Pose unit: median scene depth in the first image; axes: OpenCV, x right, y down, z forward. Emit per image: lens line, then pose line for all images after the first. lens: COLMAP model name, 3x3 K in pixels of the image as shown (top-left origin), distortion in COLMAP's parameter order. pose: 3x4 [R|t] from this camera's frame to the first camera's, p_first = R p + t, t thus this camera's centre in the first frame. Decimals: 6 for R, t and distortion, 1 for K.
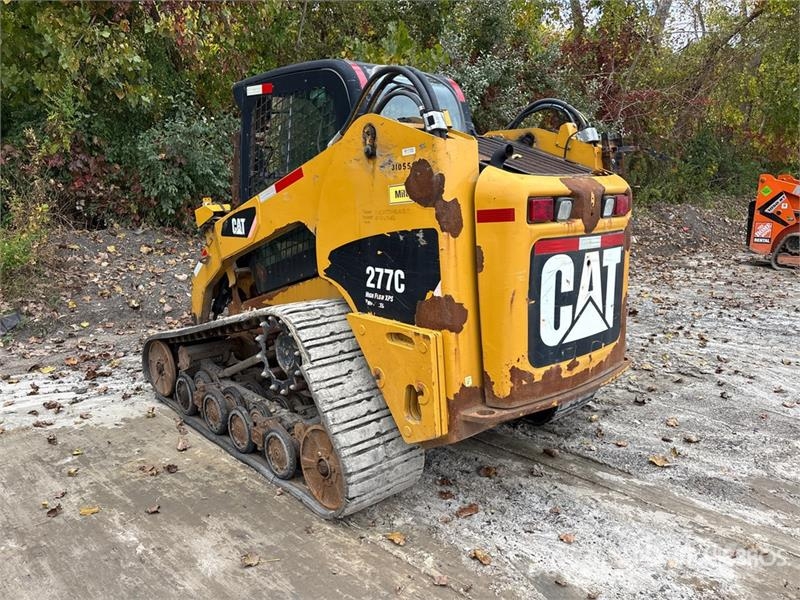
lens RADIAL K [[608.6, 0, 400.0], [0, 608.6, 300.0], [0, 0, 1]] dist [0.067713, -0.079795]
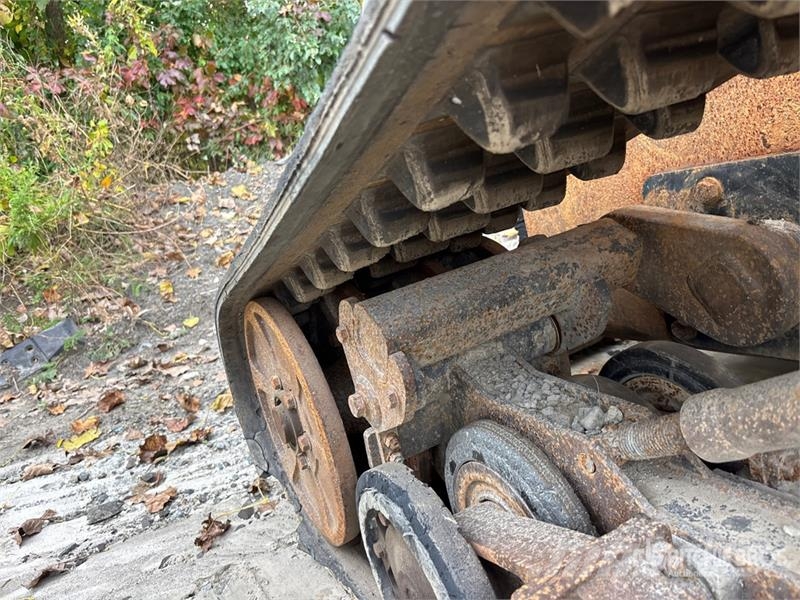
lens RADIAL K [[608.6, 0, 400.0], [0, 608.6, 300.0], [0, 0, 1]] dist [0.067713, -0.079795]
pose [[0.932152, -0.183982, -0.311839, -0.185406], [0.193325, 0.981134, -0.000970, 0.050628], [0.306134, -0.059382, 0.950135, 0.541712]]
